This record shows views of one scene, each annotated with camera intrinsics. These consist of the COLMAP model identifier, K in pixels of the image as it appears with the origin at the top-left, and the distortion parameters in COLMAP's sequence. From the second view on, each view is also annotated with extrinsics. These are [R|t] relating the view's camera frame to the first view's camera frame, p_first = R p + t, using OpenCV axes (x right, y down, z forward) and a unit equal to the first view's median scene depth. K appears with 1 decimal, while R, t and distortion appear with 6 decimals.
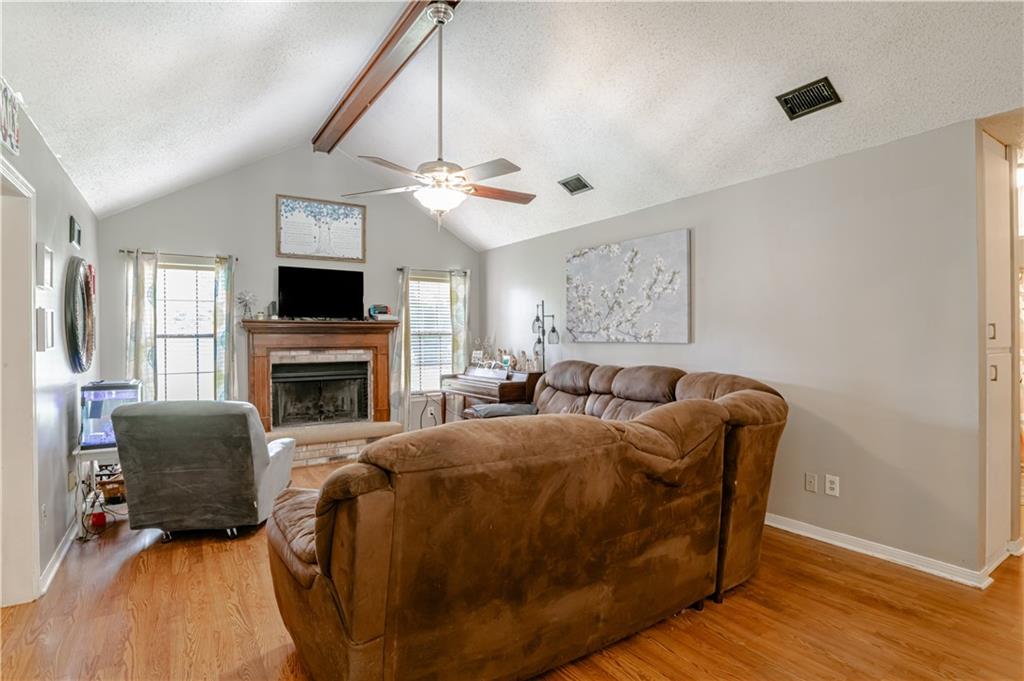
lens RADIAL K [[522.7, 0, 514.5], [0, 522.7, 339.3], [0, 0, 1]] dist [-0.052370, 0.017888]
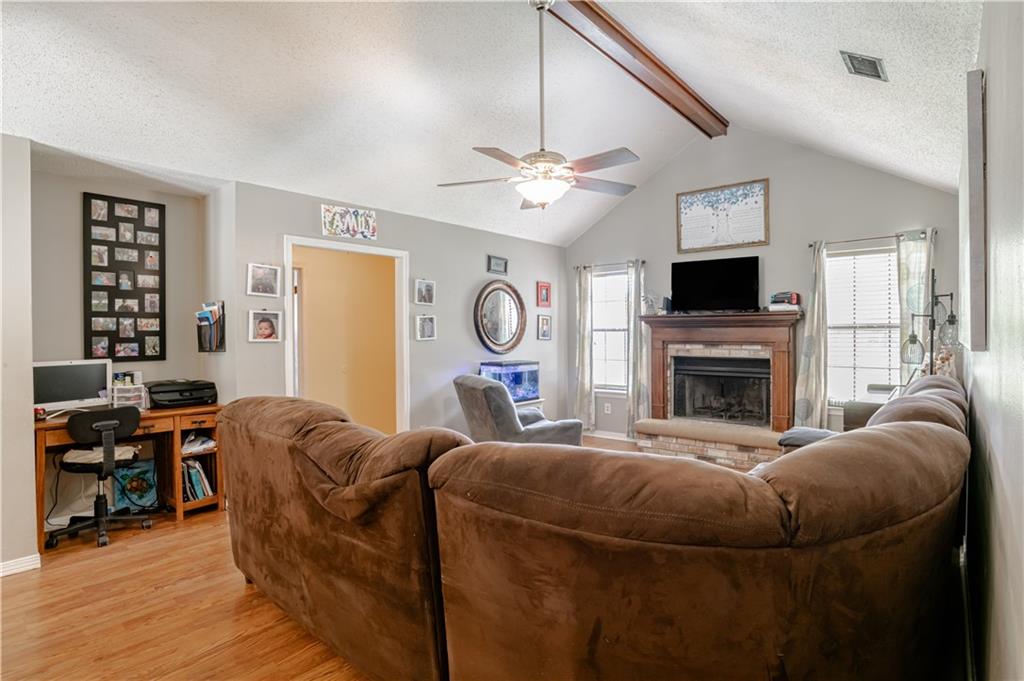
lens RADIAL K [[522.7, 0, 520.7], [0, 522.7, 338.3], [0, 0, 1]] dist [-0.052370, 0.017888]
pose [[0.279617, 0.015855, -0.959981, 0.445182], [-0.001086, 0.999868, 0.016197, -0.005580], [0.960111, -0.003487, 0.279597, 0.386645]]
